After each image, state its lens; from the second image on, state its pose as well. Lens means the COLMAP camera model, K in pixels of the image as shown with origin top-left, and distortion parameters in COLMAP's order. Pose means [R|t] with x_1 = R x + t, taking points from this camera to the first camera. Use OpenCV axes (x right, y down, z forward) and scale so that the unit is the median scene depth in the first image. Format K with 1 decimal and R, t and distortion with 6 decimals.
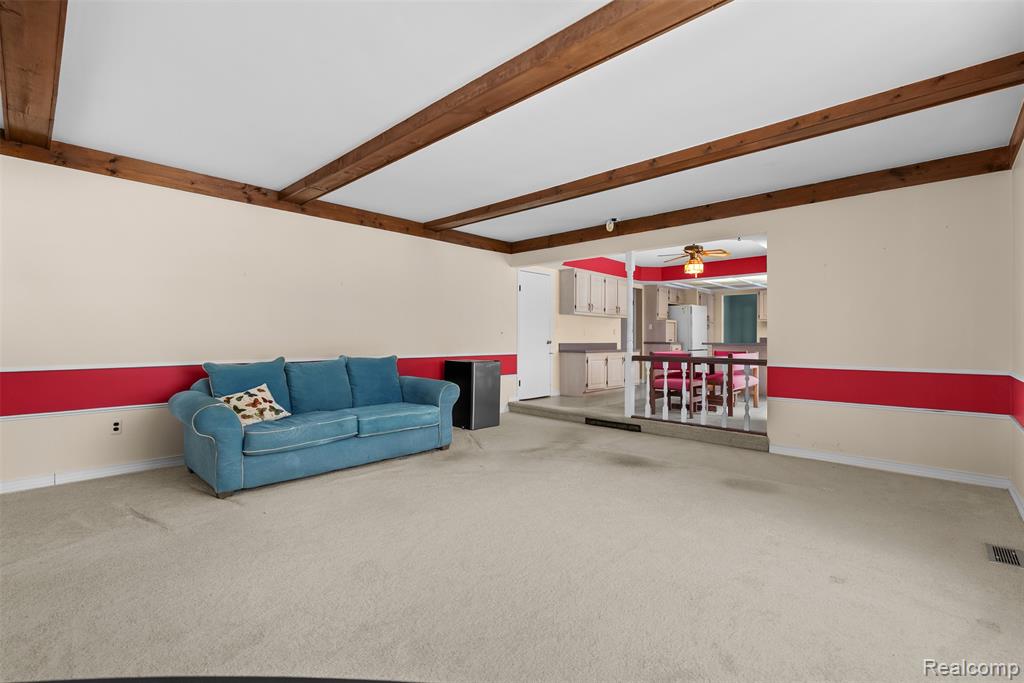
lens RADIAL K [[452.2, 0, 514.6], [0, 452.2, 339.4], [0, 0, 1]] dist [-0.008230, 0.001049]
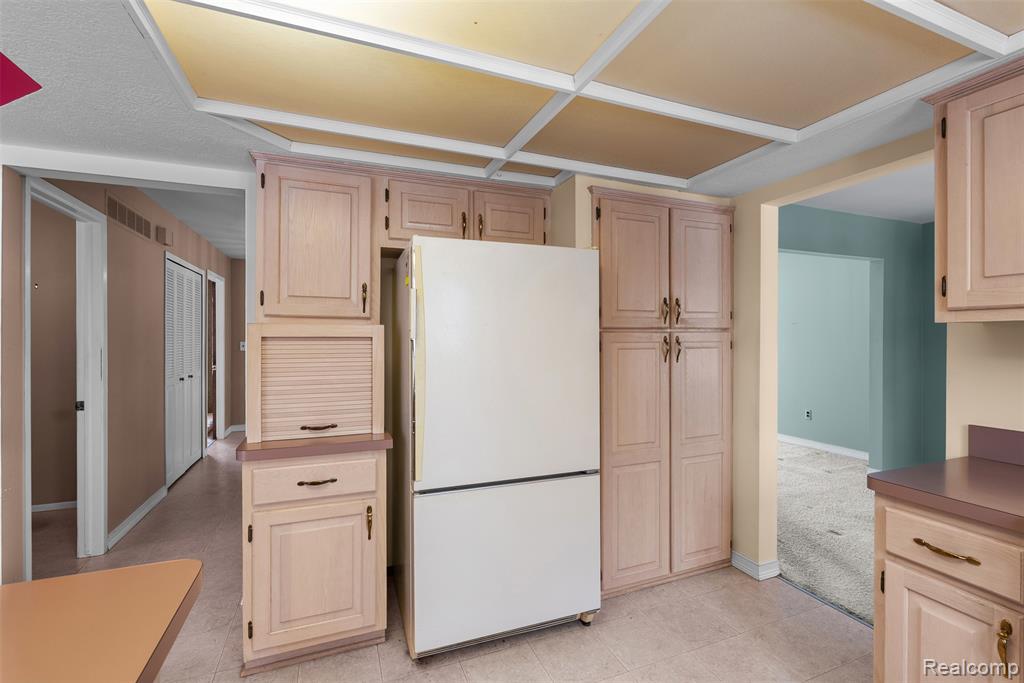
lens RADIAL K [[452.2, 0, 512.0], [0, 452.2, 340.4], [0, 0, 1]] dist [-0.008230, 0.001049]
pose [[0.907966, -0.000597, -0.419043, 0.500400], [0.000200, 0.999999, -0.000990, -0.036002], [0.419043, 0.000815, 0.907966, 0.853557]]
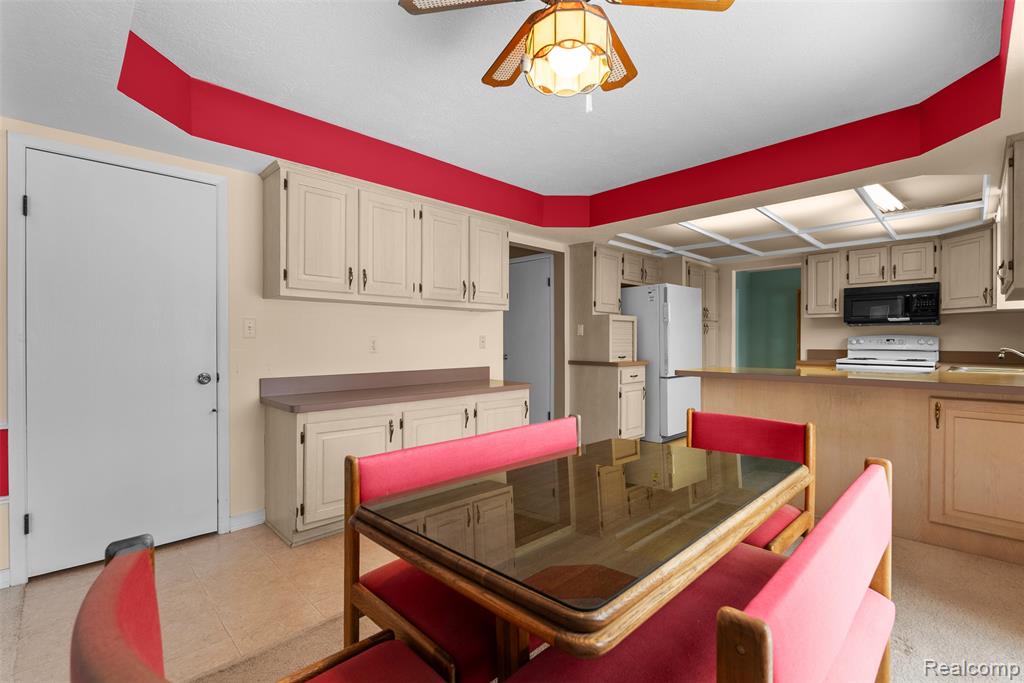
lens RADIAL K [[452.2, 0, 508.1], [0, 452.2, 342.5], [0, 0, 1]] dist [-0.008230, 0.001049]
pose [[0.998968, -0.000593, -0.045420, 0.243360], [0.000913, 0.999975, 0.007026, -0.017782], [0.045414, -0.007060, 0.998943, 0.507097]]
